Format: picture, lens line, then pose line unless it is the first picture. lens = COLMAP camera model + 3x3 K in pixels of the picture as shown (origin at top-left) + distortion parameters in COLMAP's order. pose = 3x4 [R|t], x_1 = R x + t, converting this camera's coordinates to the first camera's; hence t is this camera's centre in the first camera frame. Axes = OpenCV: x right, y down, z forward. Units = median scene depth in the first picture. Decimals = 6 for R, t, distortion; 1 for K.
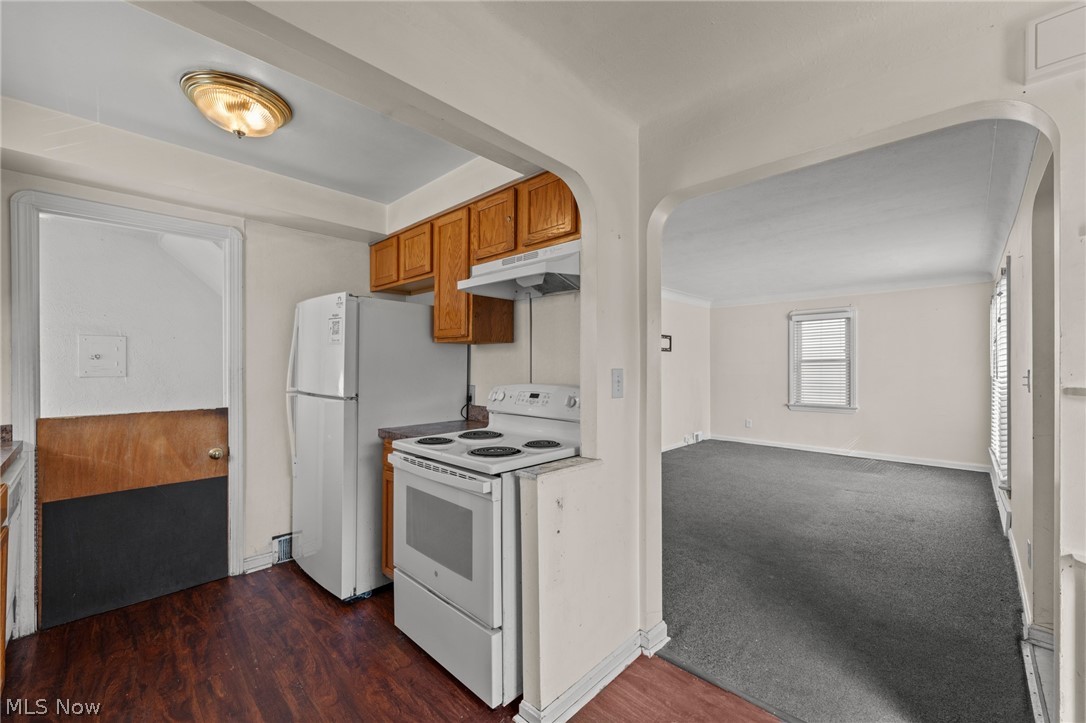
lens RADIAL K [[438.7, 0, 545.2], [0, 438.7, 366.8], [0, 0, 1]] dist [0.000888, 0.000090]
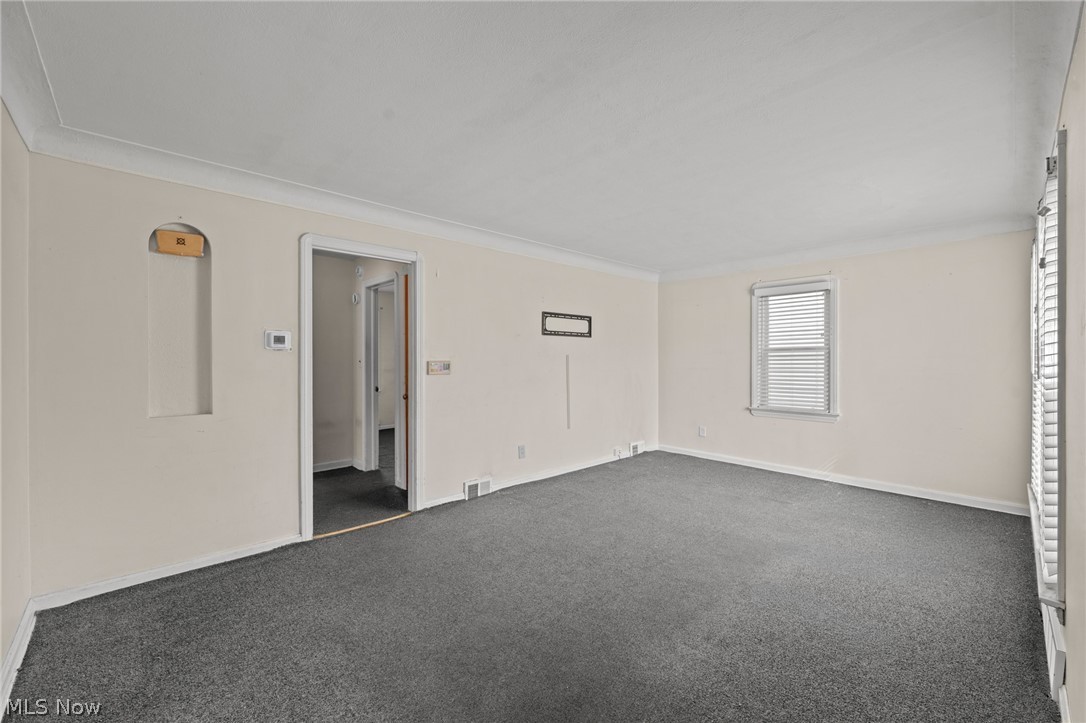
lens RADIAL K [[438.7, 0, 550.1], [0, 438.7, 360.0], [0, 0, 1]] dist [0.000888, 0.000090]
pose [[0.998956, 0.001782, -0.045652, 0.349019], [-0.001680, 0.999996, 0.002274, 0.003912], [0.045656, -0.002195, 0.998955, 0.332957]]
